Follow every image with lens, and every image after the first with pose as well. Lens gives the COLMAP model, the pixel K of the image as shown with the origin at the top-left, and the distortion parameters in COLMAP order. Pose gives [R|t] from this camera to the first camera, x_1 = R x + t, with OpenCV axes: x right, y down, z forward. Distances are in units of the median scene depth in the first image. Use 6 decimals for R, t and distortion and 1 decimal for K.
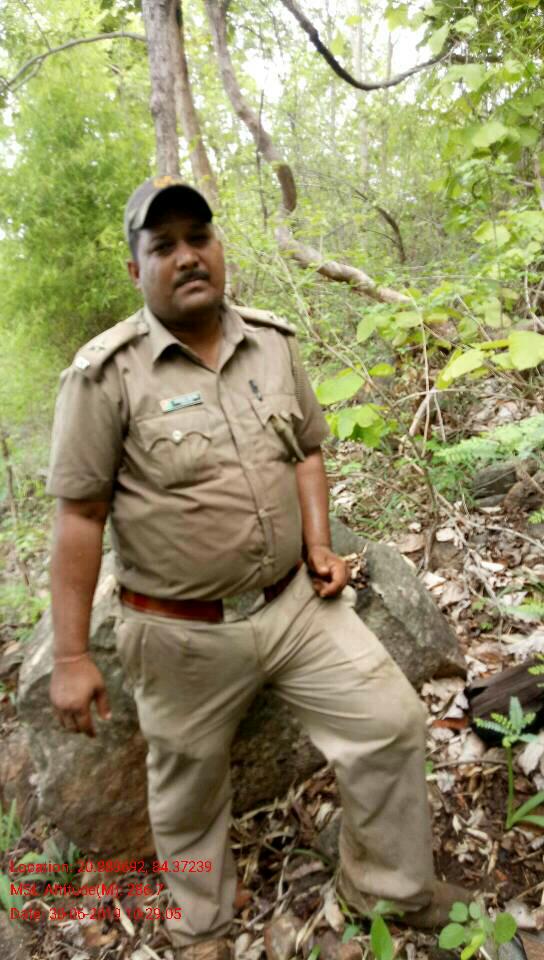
lens RADIAL K [[661.0, 0, 272.0], [0, 661.0, 480.0], [0, 0, 1]] dist [0.003813, 0.000433]
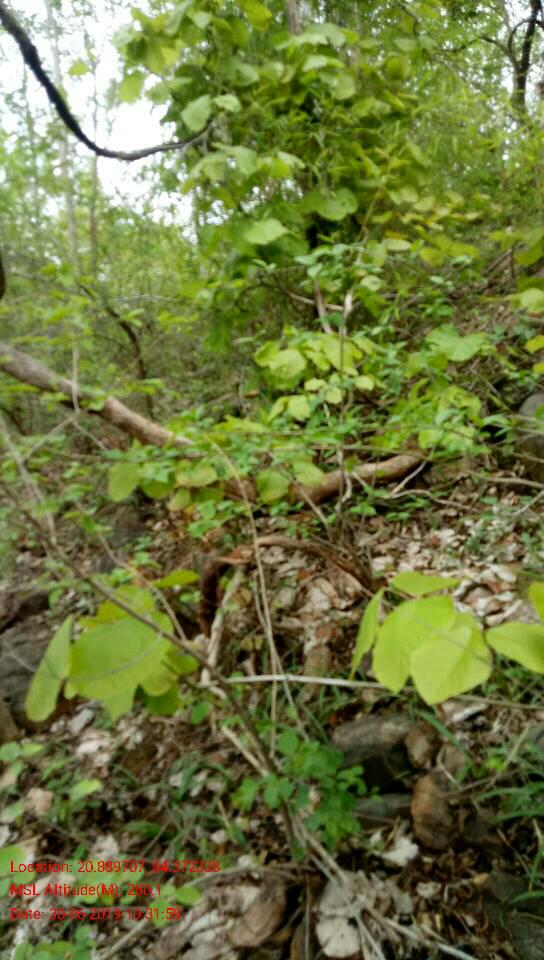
lens RADIAL K [[659.0, 0, 272.0], [0, 659.0, 480.0], [0, 0, 1]] dist [0.001658, -0.004880]
pose [[0.909851, -0.015134, 0.414659, 0.023709], [0.073991, 0.989236, -0.126247, -0.483022], [-0.408285, 0.145546, 0.901177, 1.198610]]
